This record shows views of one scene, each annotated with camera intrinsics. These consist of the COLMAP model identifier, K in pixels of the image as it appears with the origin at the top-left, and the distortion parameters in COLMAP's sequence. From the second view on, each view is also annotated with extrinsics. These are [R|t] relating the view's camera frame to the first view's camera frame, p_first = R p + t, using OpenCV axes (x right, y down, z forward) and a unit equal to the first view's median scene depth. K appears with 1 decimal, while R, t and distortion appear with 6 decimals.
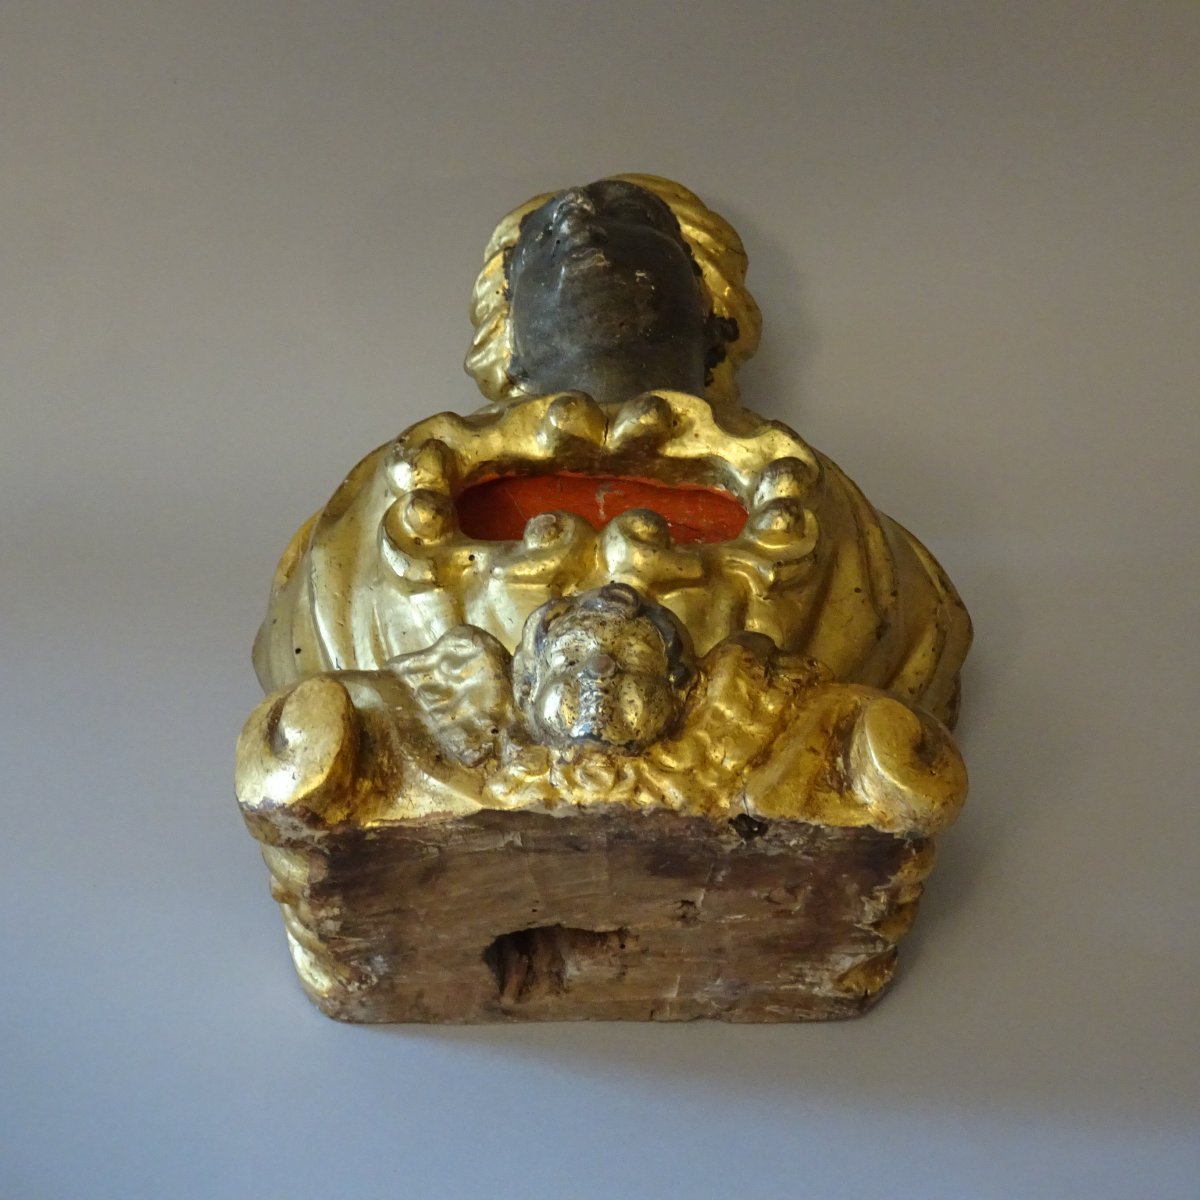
lens RADIAL K [[1802.6, 0, 600.0], [0, 1802.6, 600.0], [0, 0, 1]] dist [0.018509, 0.008808]
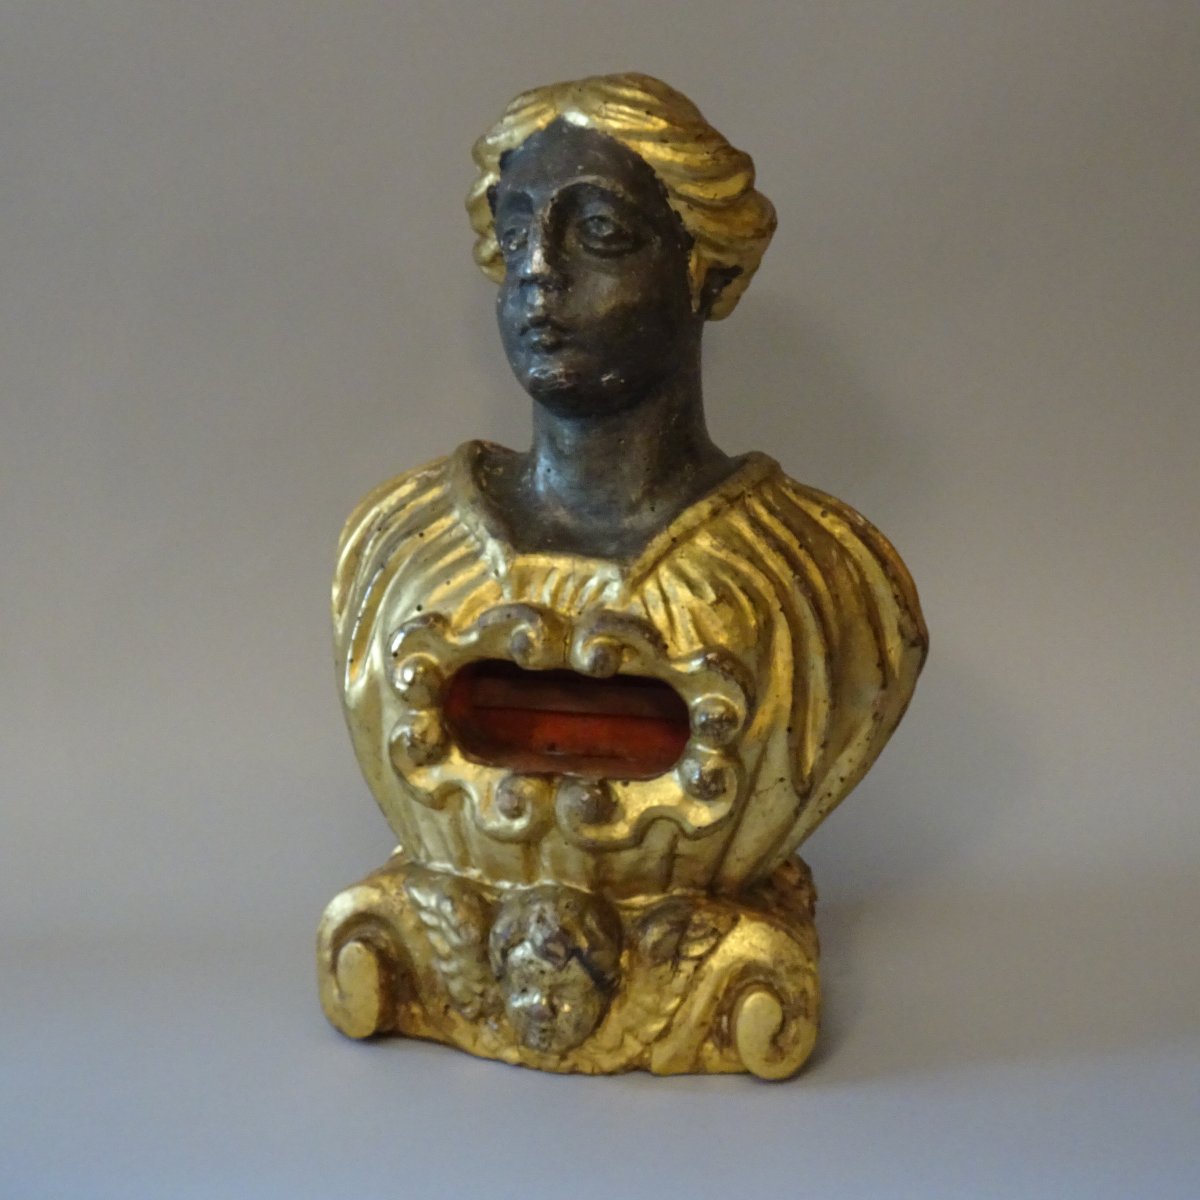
lens RADIAL K [[1802.6, 0, 600.0], [0, 1802.6, 600.0], [0, 0, 1]] dist [0.018509, 0.008808]
pose [[0.977534, 0.053925, -0.203764, 0.300436], [0.141237, 0.550016, 0.823125, -1.231640], [0.156460, -0.833411, 0.530043, 0.506774]]
